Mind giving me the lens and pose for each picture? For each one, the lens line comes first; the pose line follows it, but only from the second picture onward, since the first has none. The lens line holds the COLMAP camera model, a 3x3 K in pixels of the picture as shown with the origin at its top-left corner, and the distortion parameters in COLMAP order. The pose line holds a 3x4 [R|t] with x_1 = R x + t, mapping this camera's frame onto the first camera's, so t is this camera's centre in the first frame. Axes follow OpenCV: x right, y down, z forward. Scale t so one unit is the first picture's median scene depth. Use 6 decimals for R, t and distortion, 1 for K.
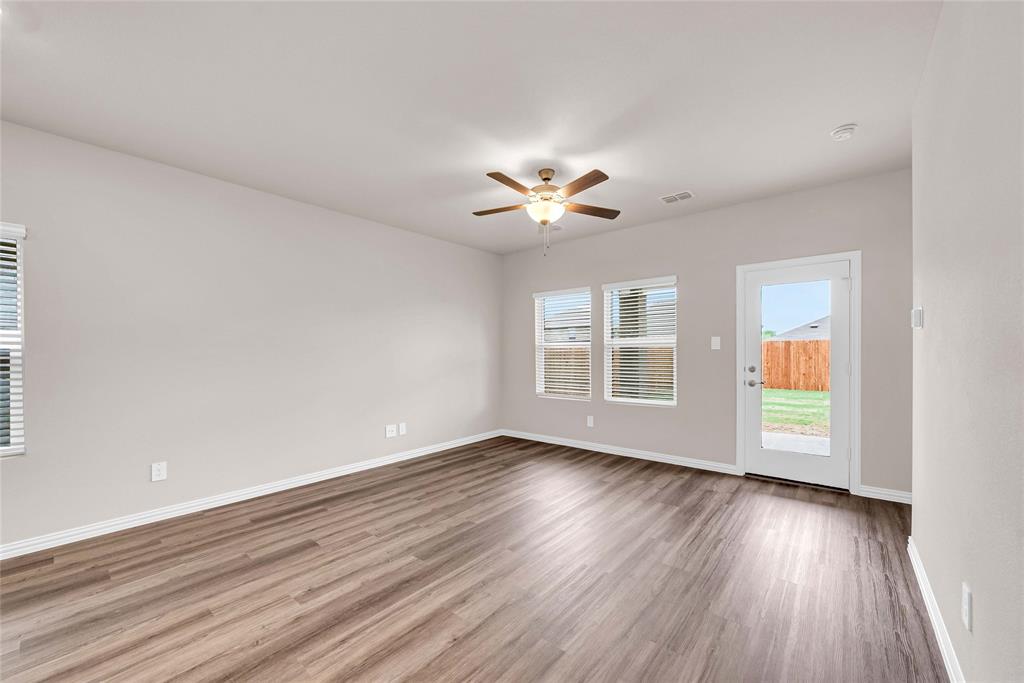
lens RADIAL K [[393.4, 0, 510.9], [0, 393.4, 357.2], [0, 0, 1]] dist [0.000288, -0.000035]
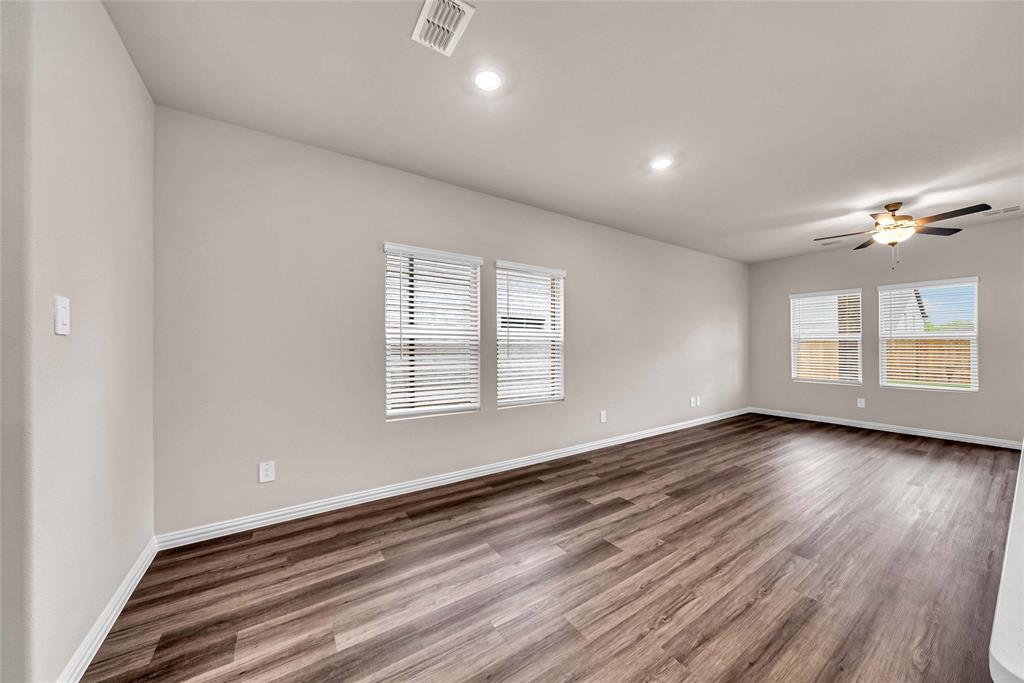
lens RADIAL K [[351.0, 0, 515.6], [0, 351.0, 343.5], [0, 0, 1]] dist [-0.000112, -0.000027]
pose [[0.962337, 0.004205, -0.271827, -0.799433], [-0.007773, 0.999897, -0.012048, 0.011339], [0.271749, 0.013707, 0.962271, -0.450678]]
